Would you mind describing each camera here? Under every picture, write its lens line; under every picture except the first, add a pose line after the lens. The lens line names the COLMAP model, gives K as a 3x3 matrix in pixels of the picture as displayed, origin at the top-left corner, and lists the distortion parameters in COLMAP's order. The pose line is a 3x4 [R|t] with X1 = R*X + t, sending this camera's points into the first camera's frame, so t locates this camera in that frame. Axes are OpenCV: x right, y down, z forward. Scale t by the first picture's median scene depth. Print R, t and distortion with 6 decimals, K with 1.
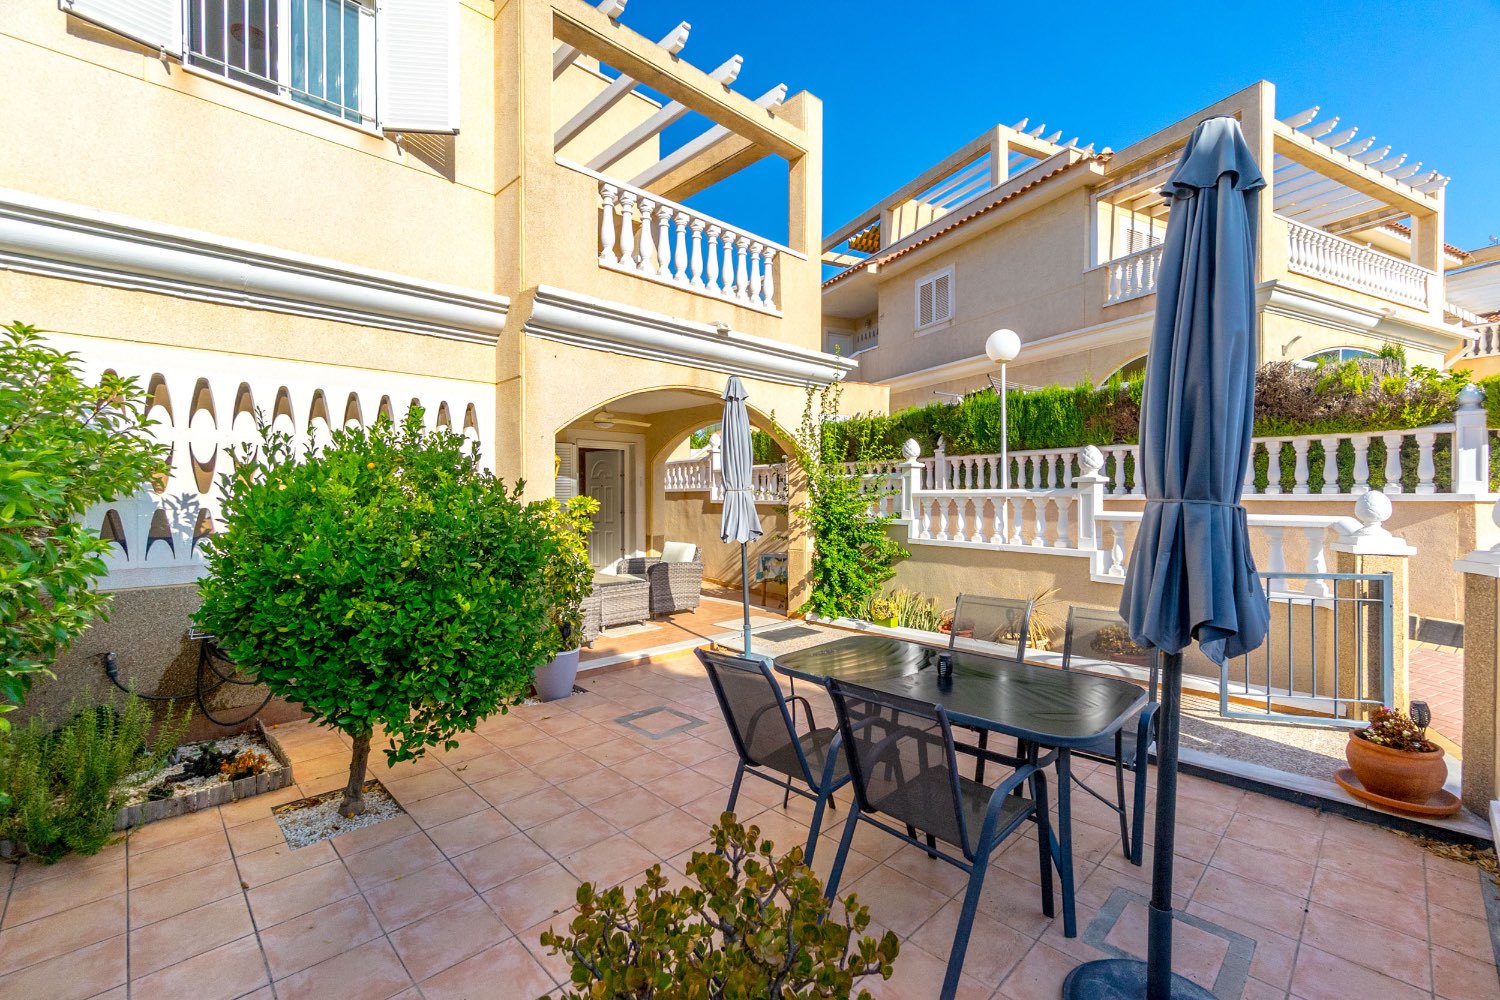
lens RADIAL K [[644.7, 0, 754.4], [0, 644.7, 505.5], [0, 0, 1]] dist [-0.008067, 0.002052]
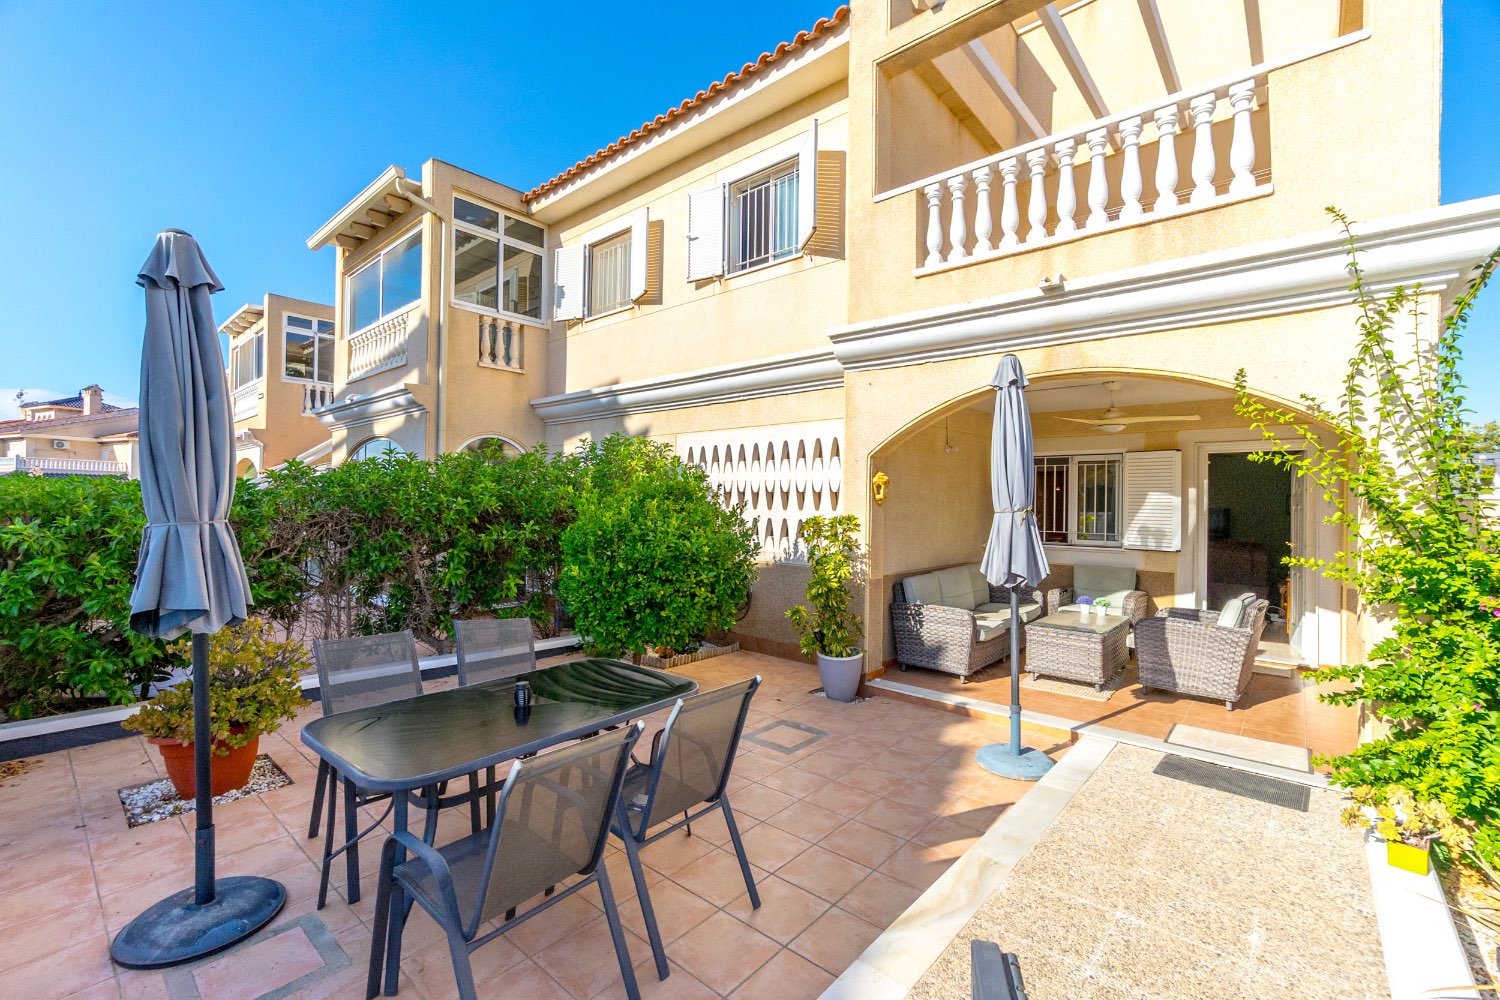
lens RADIAL K [[644.7, 0, 753.6], [0, 644.7, 506.1], [0, 0, 1]] dist [-0.008067, 0.002052]
pose [[0.083406, 0.003498, -0.996509, 0.489072], [-0.031824, 0.999493, 0.000845, -0.016075], [0.996007, 0.031643, 0.083475, 0.478060]]
